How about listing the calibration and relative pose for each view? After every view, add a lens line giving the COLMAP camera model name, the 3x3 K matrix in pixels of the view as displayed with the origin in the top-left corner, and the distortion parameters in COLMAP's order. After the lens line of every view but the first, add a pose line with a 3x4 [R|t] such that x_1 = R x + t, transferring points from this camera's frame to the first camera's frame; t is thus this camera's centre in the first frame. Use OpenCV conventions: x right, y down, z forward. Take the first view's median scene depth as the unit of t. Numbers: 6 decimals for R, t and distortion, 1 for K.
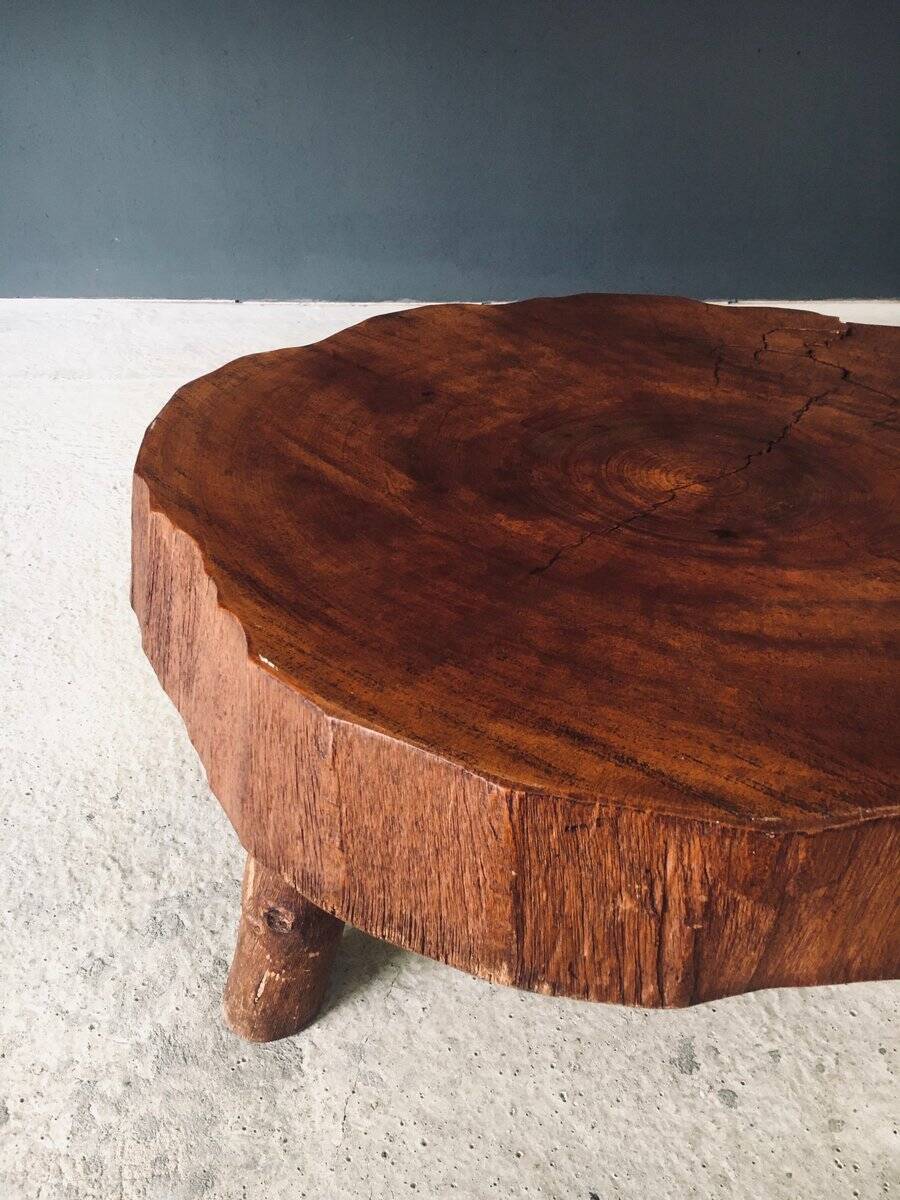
lens RADIAL K [[1031.2, 0, 450.2], [0, 1031.2, 603.9], [0, 0, 1]] dist [0.081848, -0.128040]
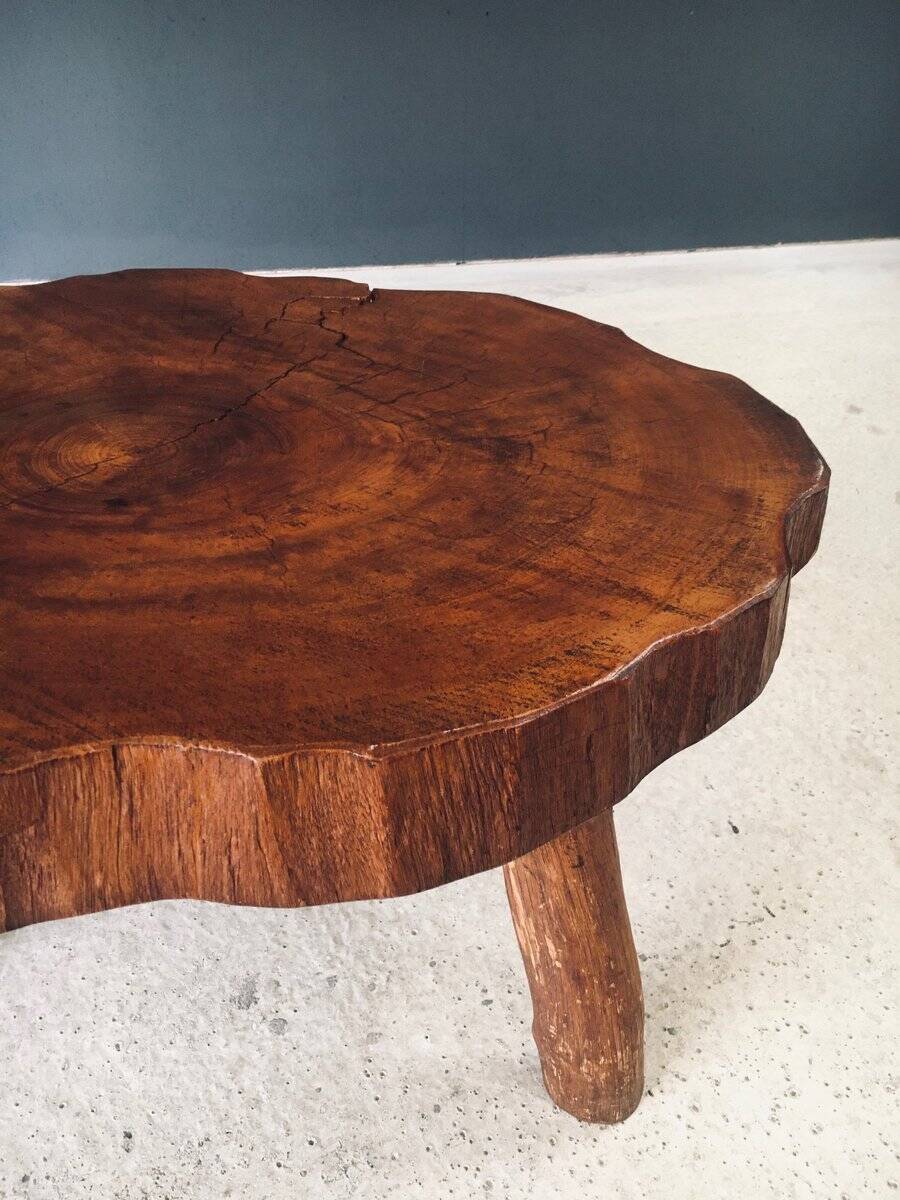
lens RADIAL K [[1031.2, 0, 452.1], [0, 1031.2, 602.3], [0, 0, 1]] dist [0.081848, -0.128040]
pose [[0.990145, -0.084731, 0.111510, 0.362801], [0.081265, 0.996068, 0.035271, 0.018177], [-0.114060, -0.025861, 0.993137, -0.068619]]
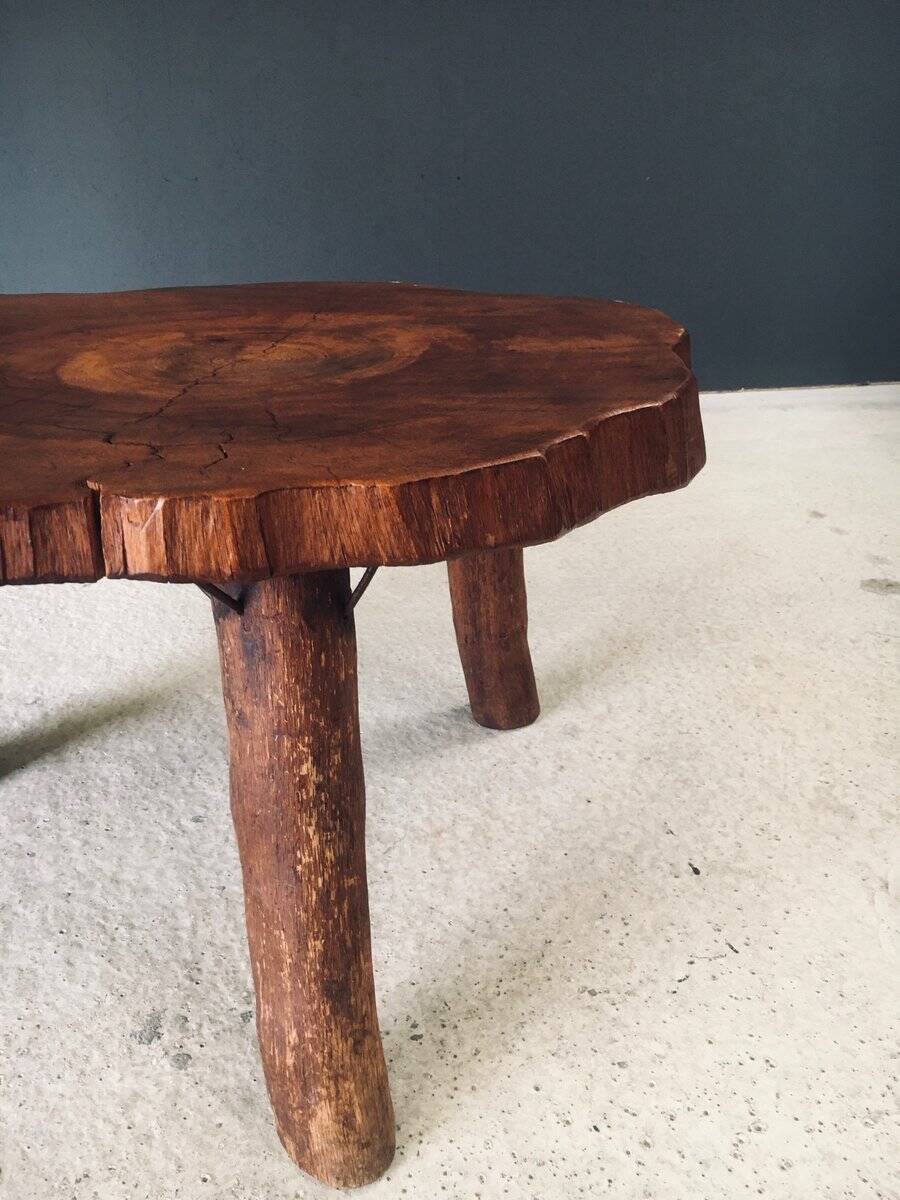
lens RADIAL K [[1031.2, 0, 452.6], [0, 1031.2, 604.9], [0, 0, 1]] dist [0.081848, -0.128040]
pose [[0.990087, -0.065969, 0.124002, 0.423992], [0.084787, 0.984551, -0.153198, 0.232044], [-0.111980, 0.162193, 0.980385, -0.029097]]
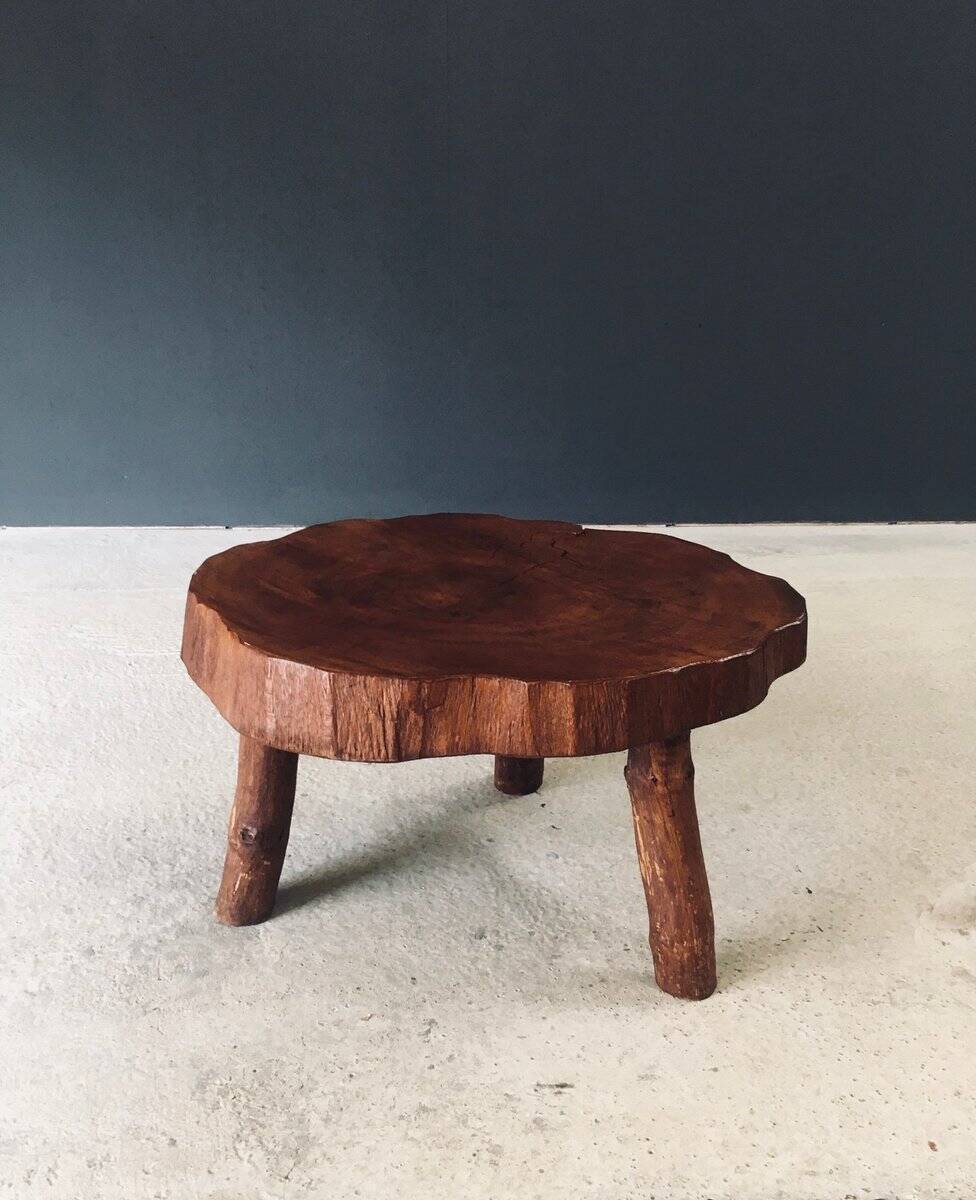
lens RADIAL K [[1471.9, 0, 472.7], [0, 1471.9, 644.3], [0, 0, 1]] dist [0.076932, 0.000000]
pose [[0.999711, -0.006980, -0.023010, 0.285800], [0.001997, 0.977736, -0.209828, 0.499349], [0.023962, 0.209721, 0.977468, -1.567457]]
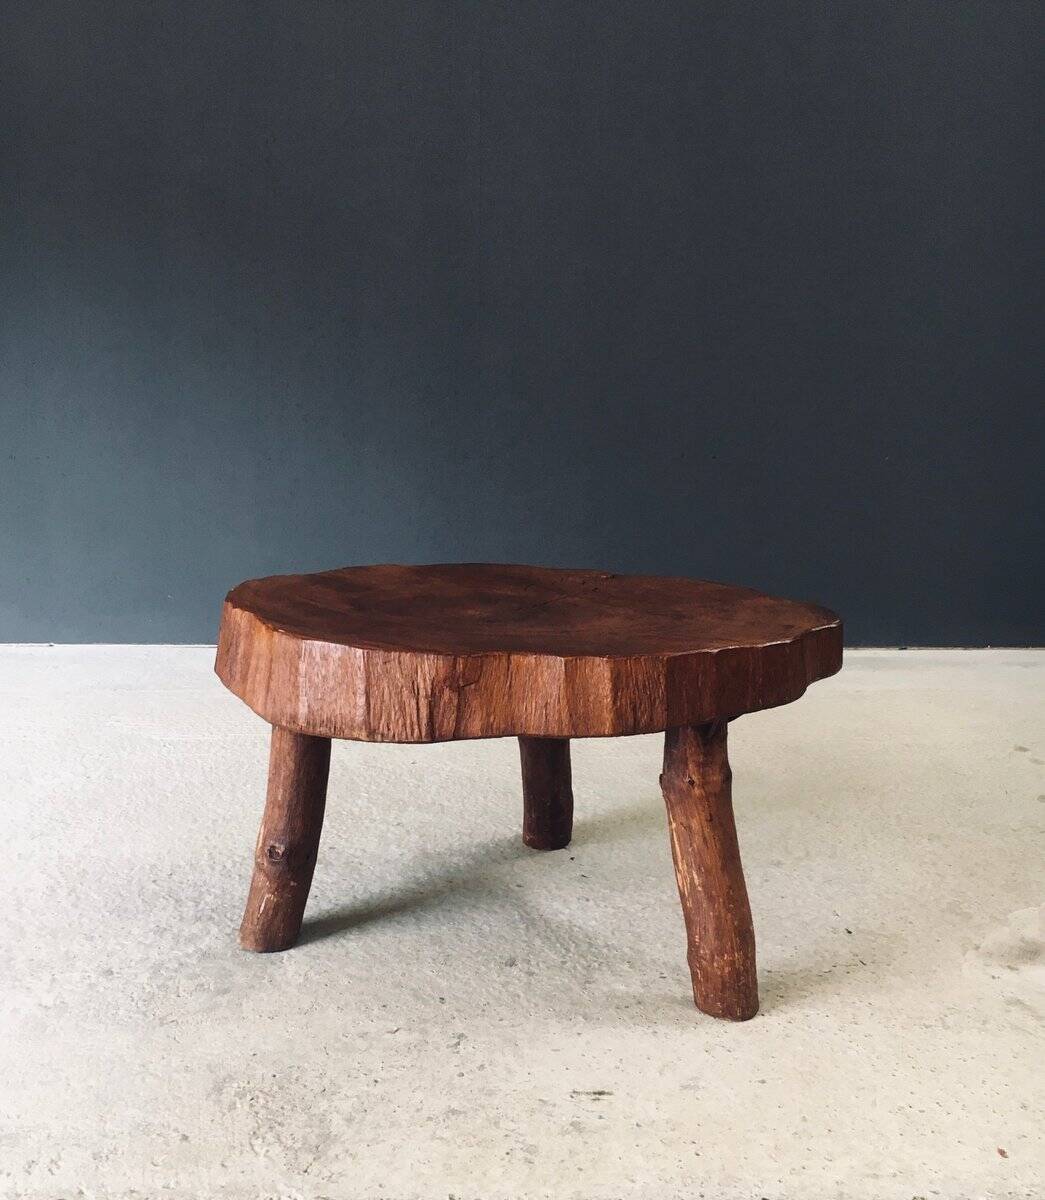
lens RADIAL K [[1370.6, 0, 473.4], [0, 1370.6, 642.7], [0, 0, 1]] dist [0.071991, 0.000000]
pose [[0.999414, -0.001529, -0.034182, 0.253692], [-0.011023, 0.931350, -0.363958, 0.795407], [0.032392, 0.364122, 0.930788, -1.308963]]
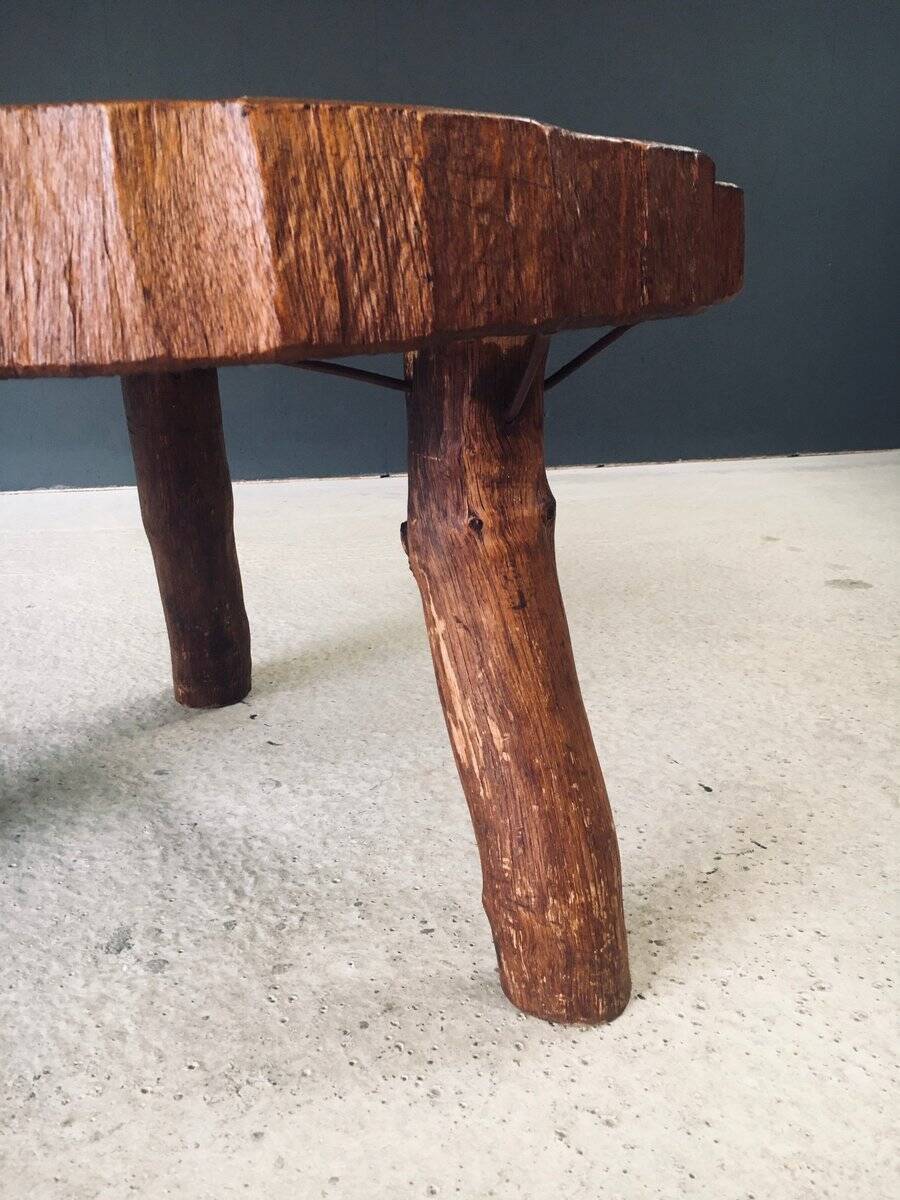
lens RADIAL K [[1031.2, 0, 452.0], [0, 1031.2, 603.4], [0, 0, 1]] dist [0.081848, -0.128040]
pose [[0.977256, -0.076641, 0.197727, 0.355808], [0.134267, 0.945332, -0.297188, 0.482112], [-0.164141, 0.316977, 0.934122, 0.104996]]
